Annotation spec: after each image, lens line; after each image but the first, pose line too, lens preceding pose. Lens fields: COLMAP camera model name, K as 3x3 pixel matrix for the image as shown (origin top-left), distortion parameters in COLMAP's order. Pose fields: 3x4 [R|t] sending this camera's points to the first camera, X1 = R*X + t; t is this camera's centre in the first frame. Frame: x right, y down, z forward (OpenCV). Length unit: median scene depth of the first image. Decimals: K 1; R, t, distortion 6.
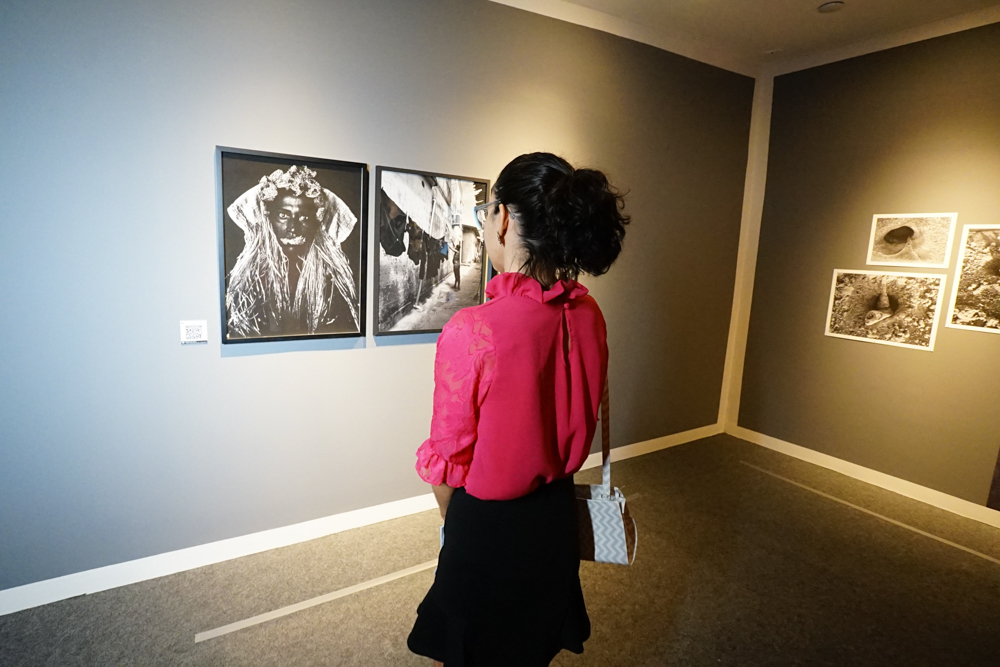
lens RADIAL K [[499.6, 0, 497.7], [0, 499.6, 333.5], [0, 0, 1]] dist [-0.029169, 0.004422]
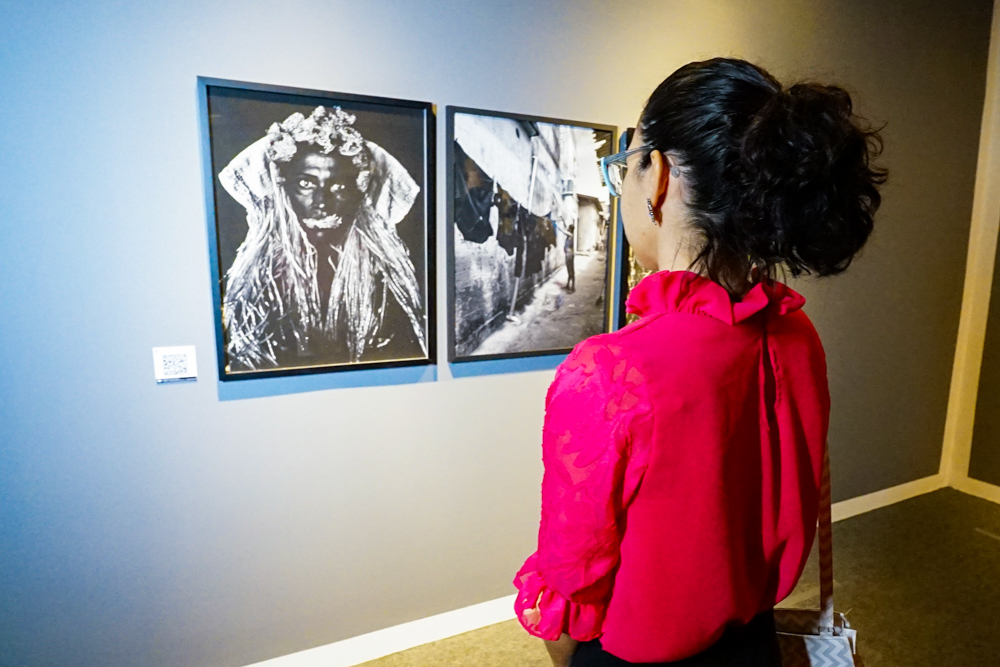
lens RADIAL K [[649.8, 0, 609.7], [0, 649.8, 367.5], [0, 0, 1]] dist [-0.032320, 0.002402]
pose [[0.999831, -0.012637, -0.013316, -0.023408], [0.013184, 0.999036, 0.041867, -0.026564], [0.012774, -0.042036, 0.999034, 0.151152]]
